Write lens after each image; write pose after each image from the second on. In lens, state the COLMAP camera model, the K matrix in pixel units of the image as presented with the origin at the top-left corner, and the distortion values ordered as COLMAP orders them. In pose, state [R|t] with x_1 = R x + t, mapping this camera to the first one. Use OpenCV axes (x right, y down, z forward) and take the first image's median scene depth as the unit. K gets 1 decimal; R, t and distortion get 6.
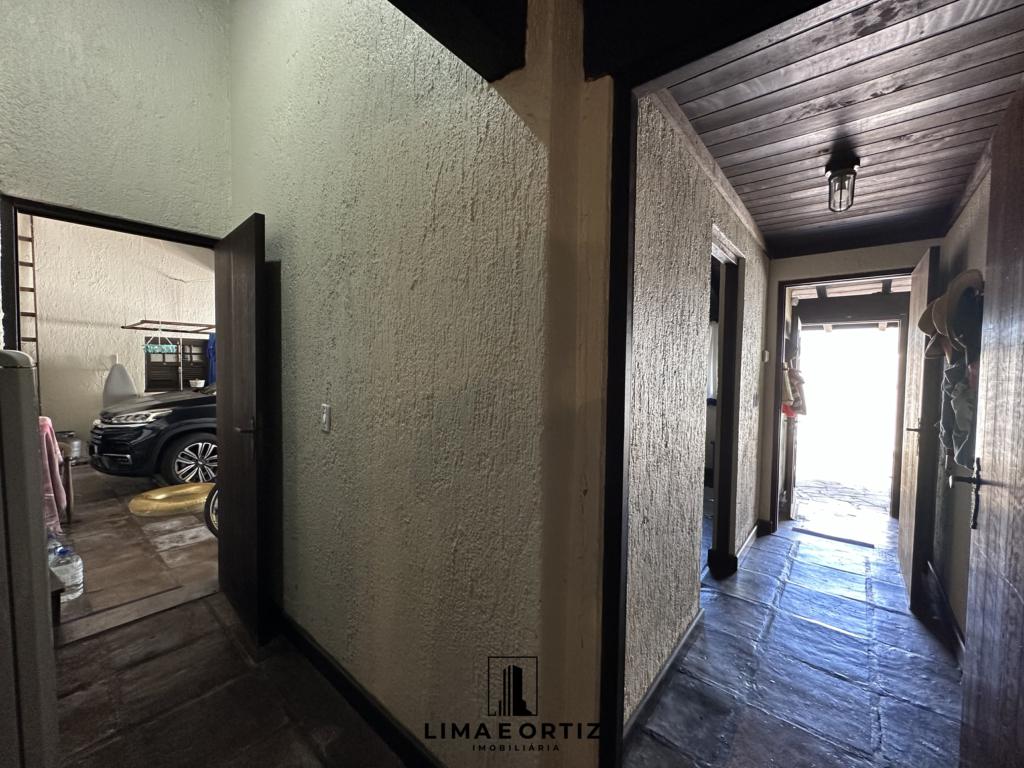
lens RADIAL K [[407.8, 0, 509.1], [0, 407.8, 383.9], [0, 0, 1]] dist [-0.005972, 0.001489]
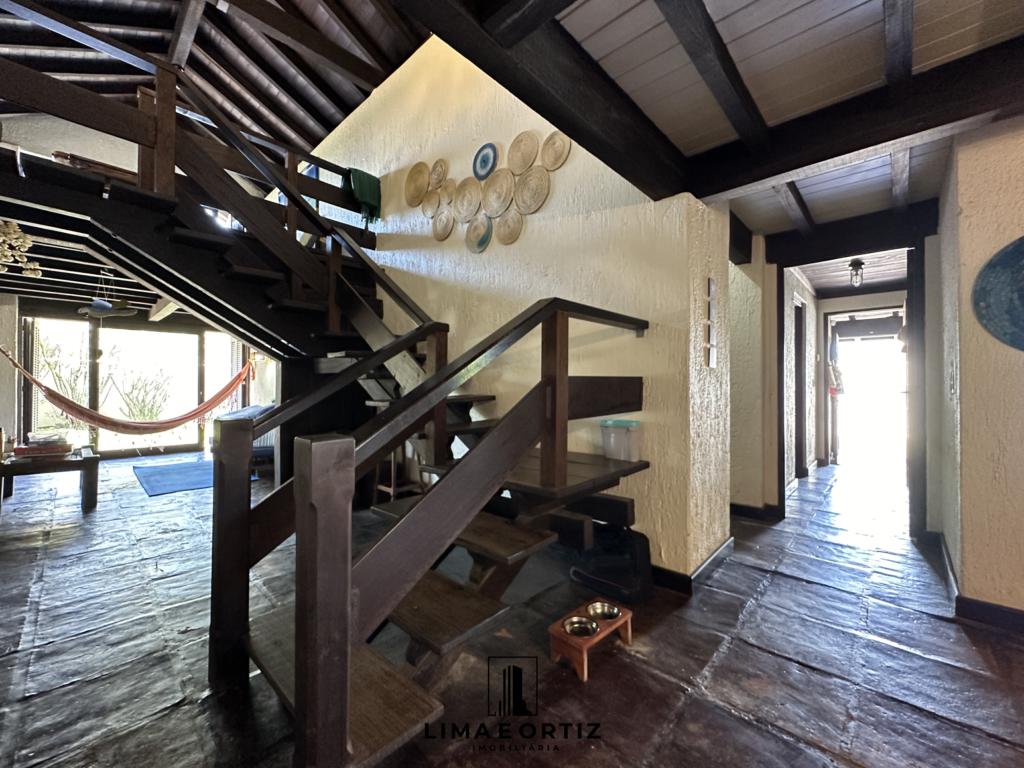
lens RADIAL K [[407.8, 0, 517.5], [0, 407.8, 383.8], [0, 0, 1]] dist [-0.005972, 0.001489]
pose [[0.998895, -0.013190, -0.045100, -0.492364], [0.011254, 0.999015, -0.042913, 0.090118], [0.045621, 0.042358, 0.998060, -0.670449]]
